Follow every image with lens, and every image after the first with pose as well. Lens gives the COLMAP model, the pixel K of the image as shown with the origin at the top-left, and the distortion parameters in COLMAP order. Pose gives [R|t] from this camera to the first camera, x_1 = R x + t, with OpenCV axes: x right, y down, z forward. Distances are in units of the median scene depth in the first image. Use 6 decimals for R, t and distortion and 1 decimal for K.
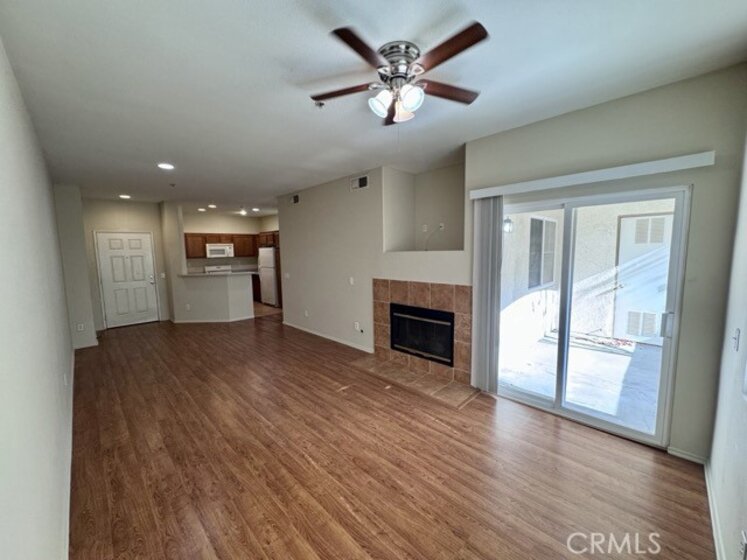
lens RADIAL K [[298.5, 0, 371.8], [0, 298.5, 279.5], [0, 0, 1]] dist [-0.002137, -0.000342]
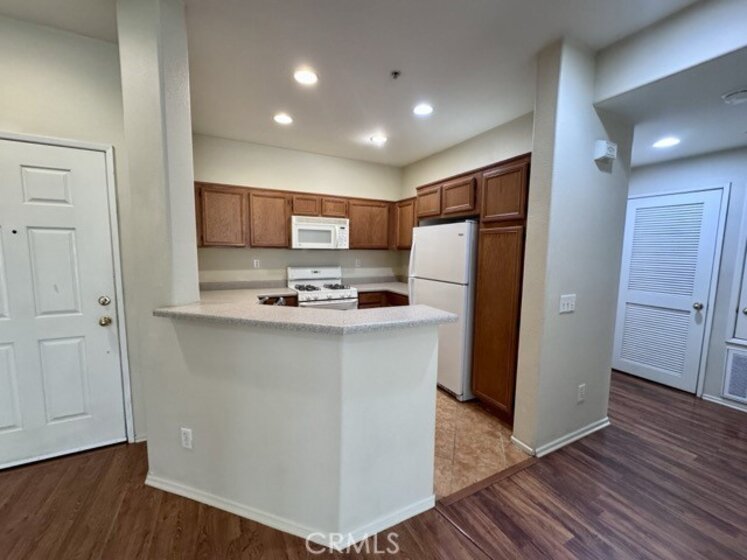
lens RADIAL K [[297.4, 0, 373.5], [0, 297.4, 280.0], [0, 0, 1]] dist [-0.001934, -0.000108]
pose [[0.954587, 0.058226, -0.292189, -0.738189], [-0.058446, 0.998259, 0.007984, -0.089533], [0.292145, 0.009456, 0.956327, 1.471357]]
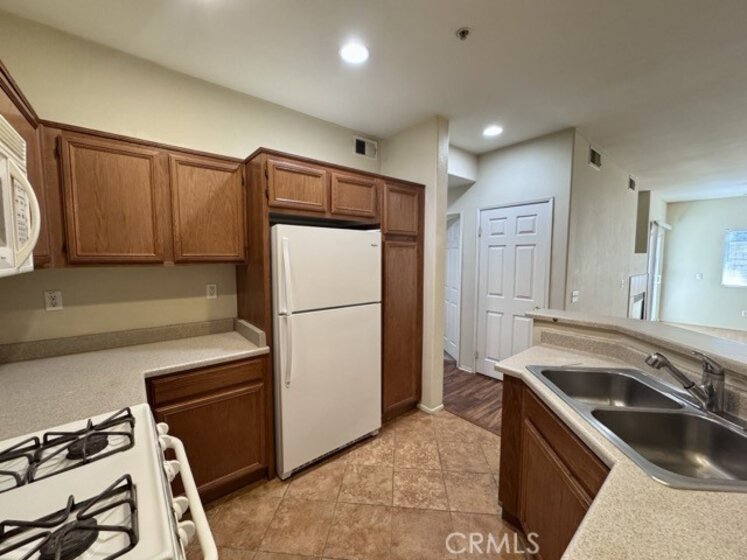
lens RADIAL K [[297.4, 0, 373.5], [0, 297.4, 280.0], [0, 0, 1]] dist [-0.001934, -0.000108]
pose [[0.085333, -0.059146, 0.994595, -1.365984], [0.097377, 0.993953, 0.050753, -0.165585], [-0.991583, 0.092519, 0.090576, 2.170994]]
